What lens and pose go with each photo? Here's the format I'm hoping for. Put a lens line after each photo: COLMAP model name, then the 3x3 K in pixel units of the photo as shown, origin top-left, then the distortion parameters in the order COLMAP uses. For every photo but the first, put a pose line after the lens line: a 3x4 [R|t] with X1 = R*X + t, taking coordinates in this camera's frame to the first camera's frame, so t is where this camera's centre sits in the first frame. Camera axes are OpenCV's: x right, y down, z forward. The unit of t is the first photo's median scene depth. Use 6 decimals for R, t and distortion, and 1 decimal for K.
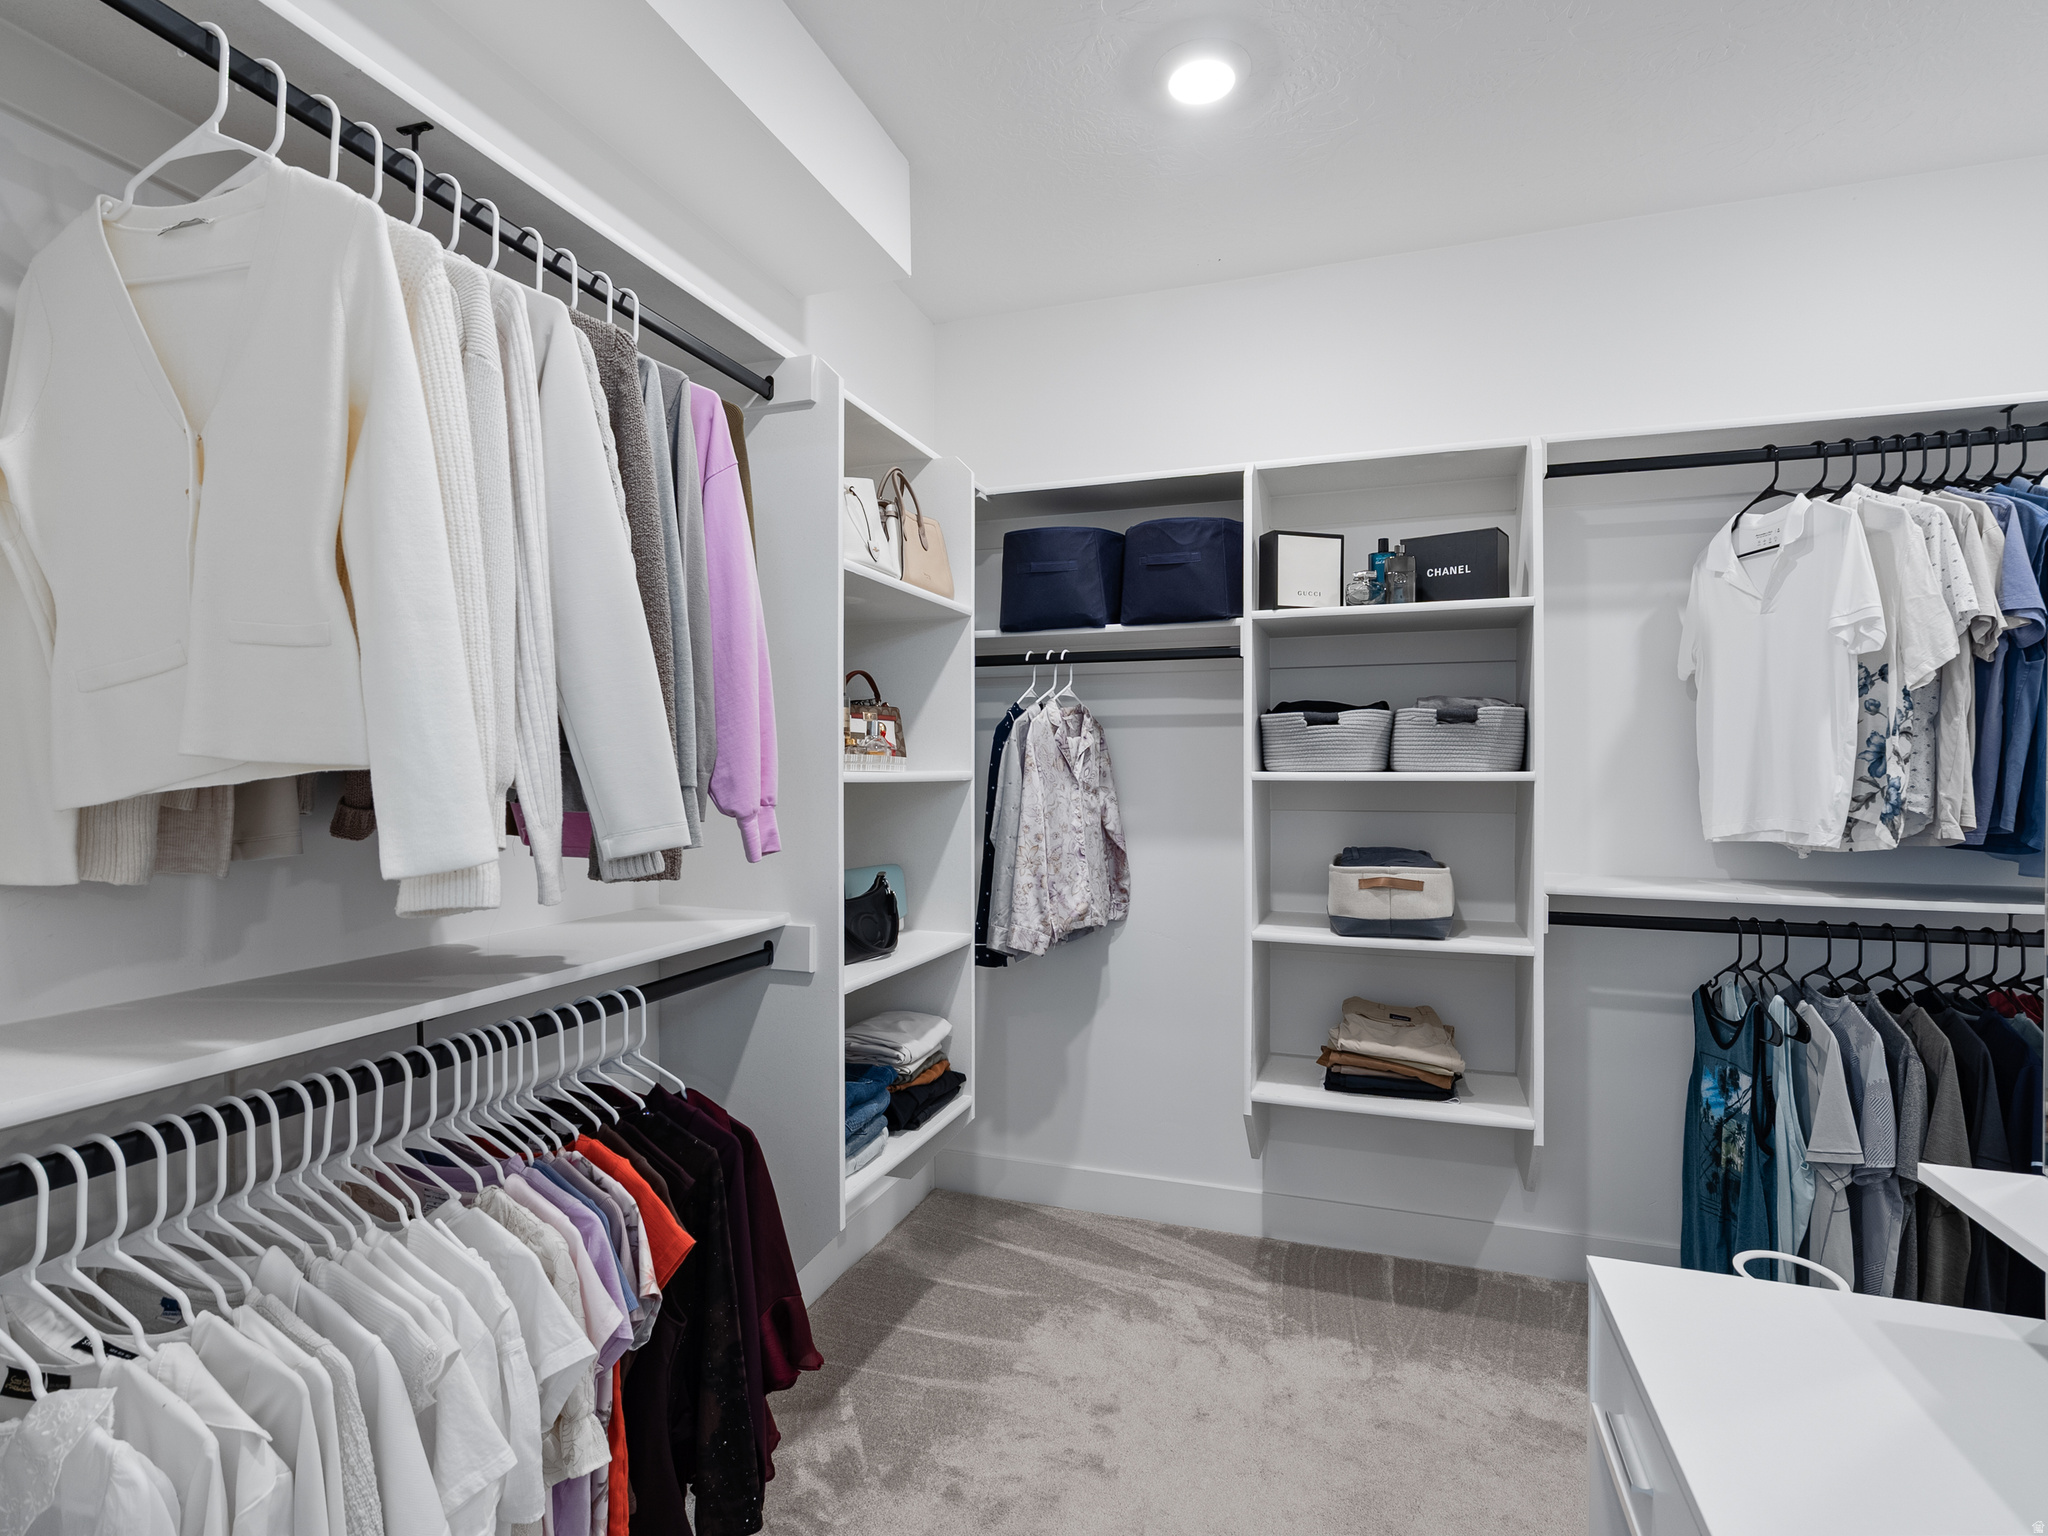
lens RADIAL K [[1044.5, 0, 1022.4], [0, 1044.5, 782.0], [0, 0, 1]] dist [-0.000386, 0.000489]
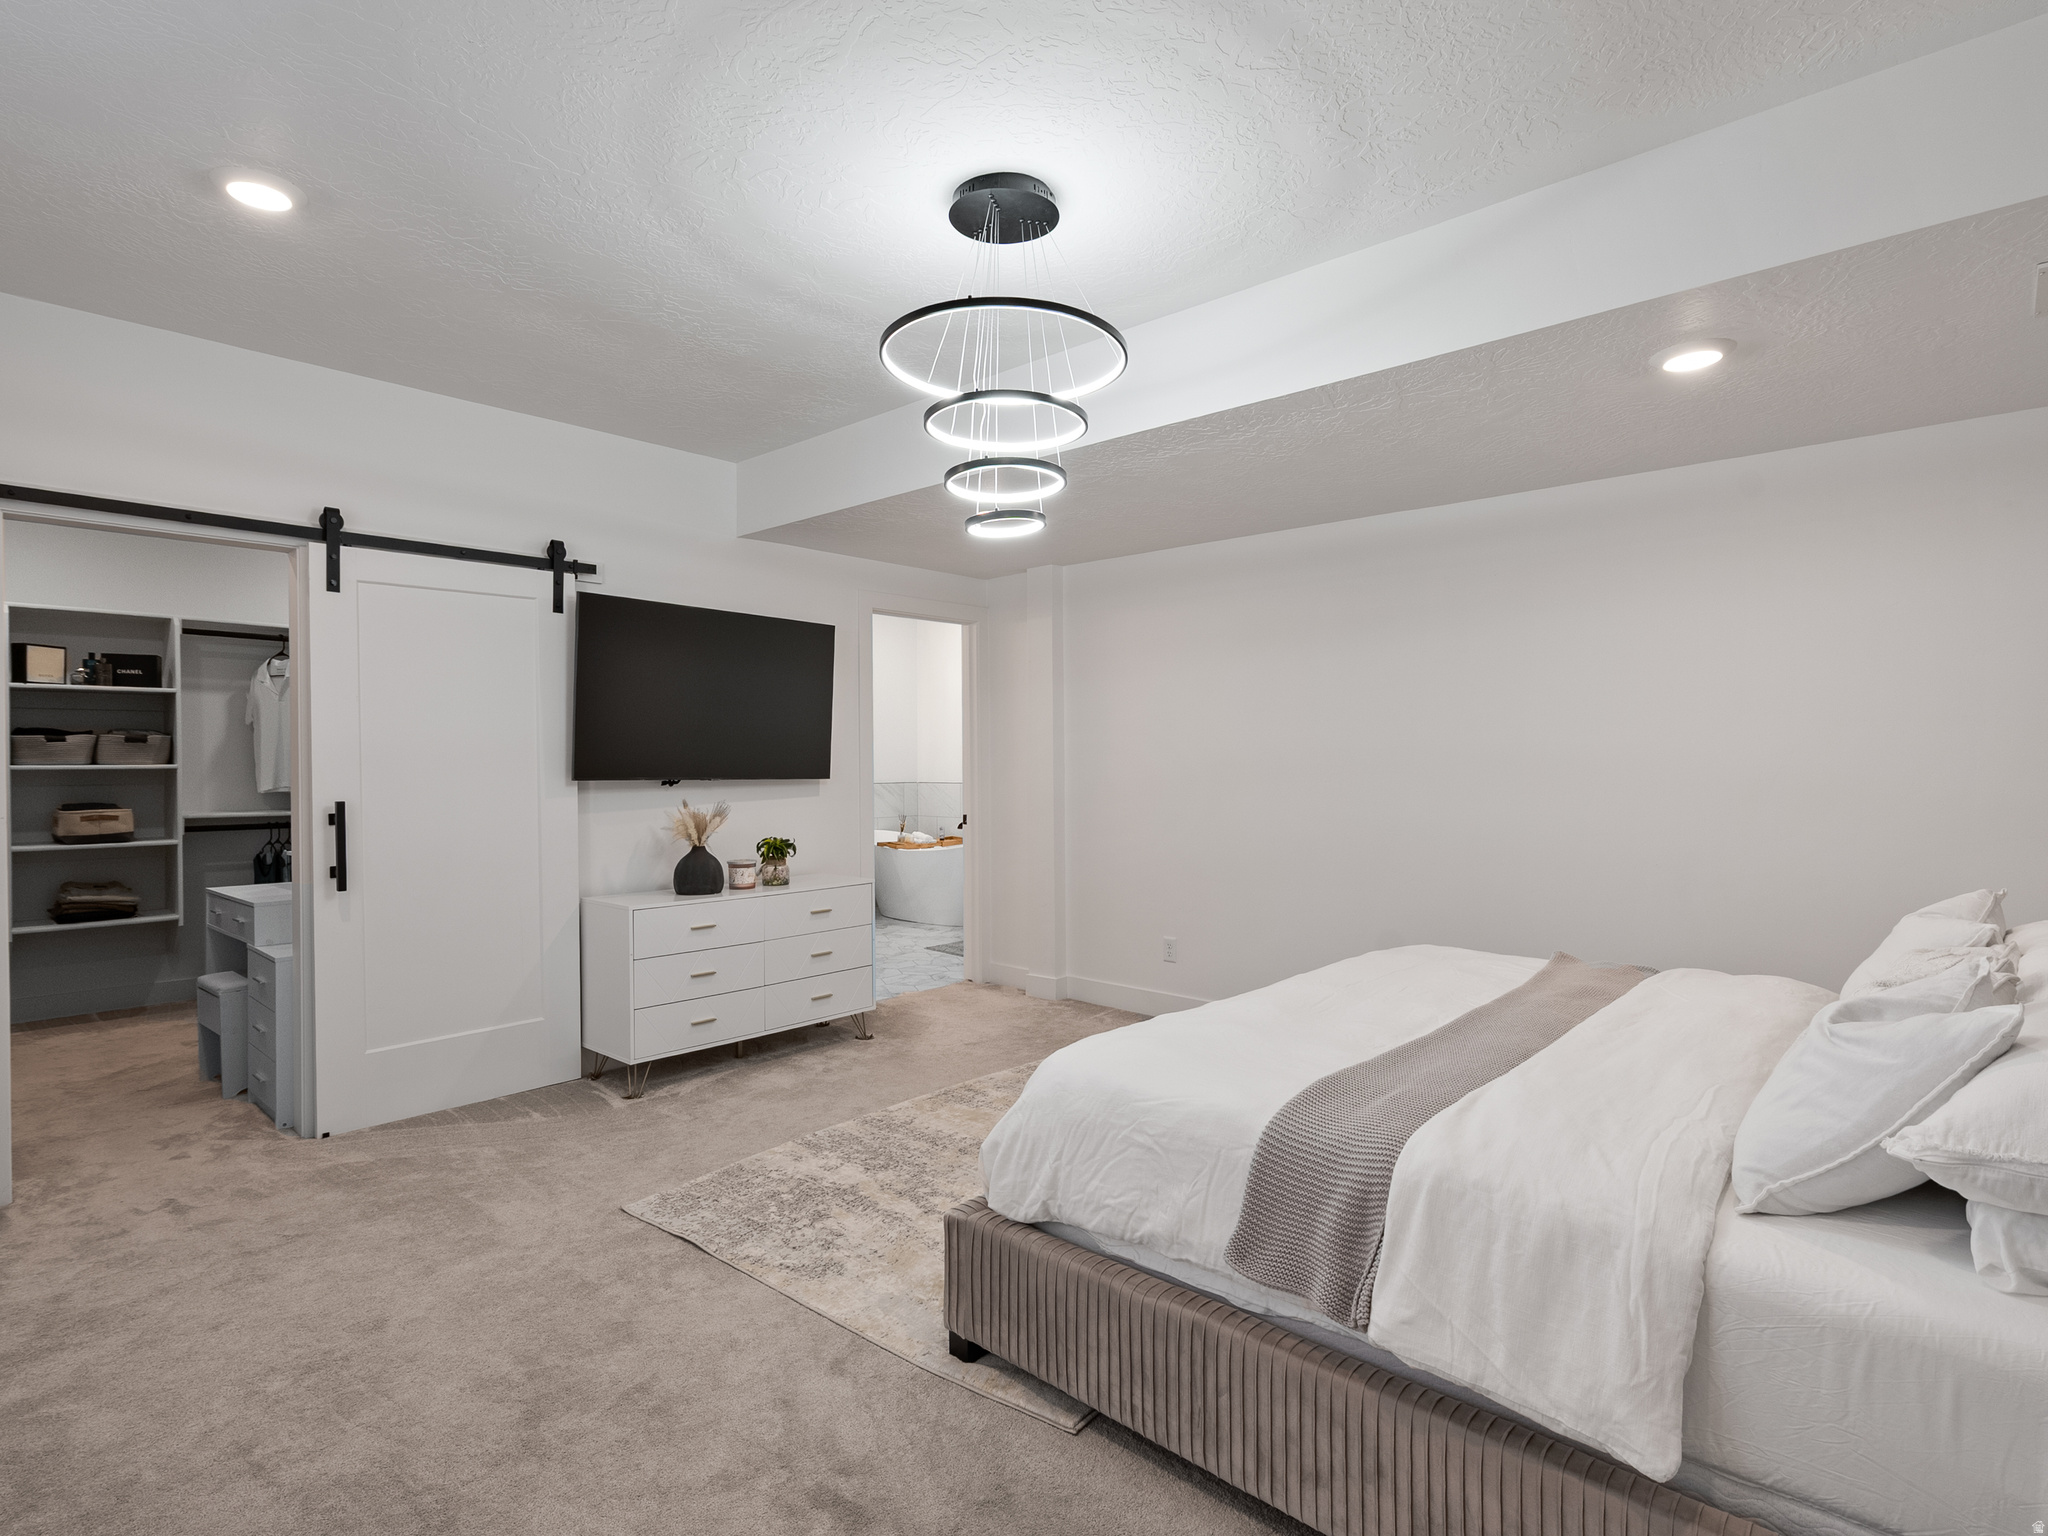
lens RADIAL K [[1044.5, 0, 1023.0], [0, 1044.5, 770.7], [0, 0, 1]] dist [-0.000386, 0.000489]
pose [[0.396168, -0.011479, 0.918106, -0.846109], [0.003849, 0.999934, 0.010842, -0.013555], [-0.918170, -0.000761, 0.396186, -1.553898]]
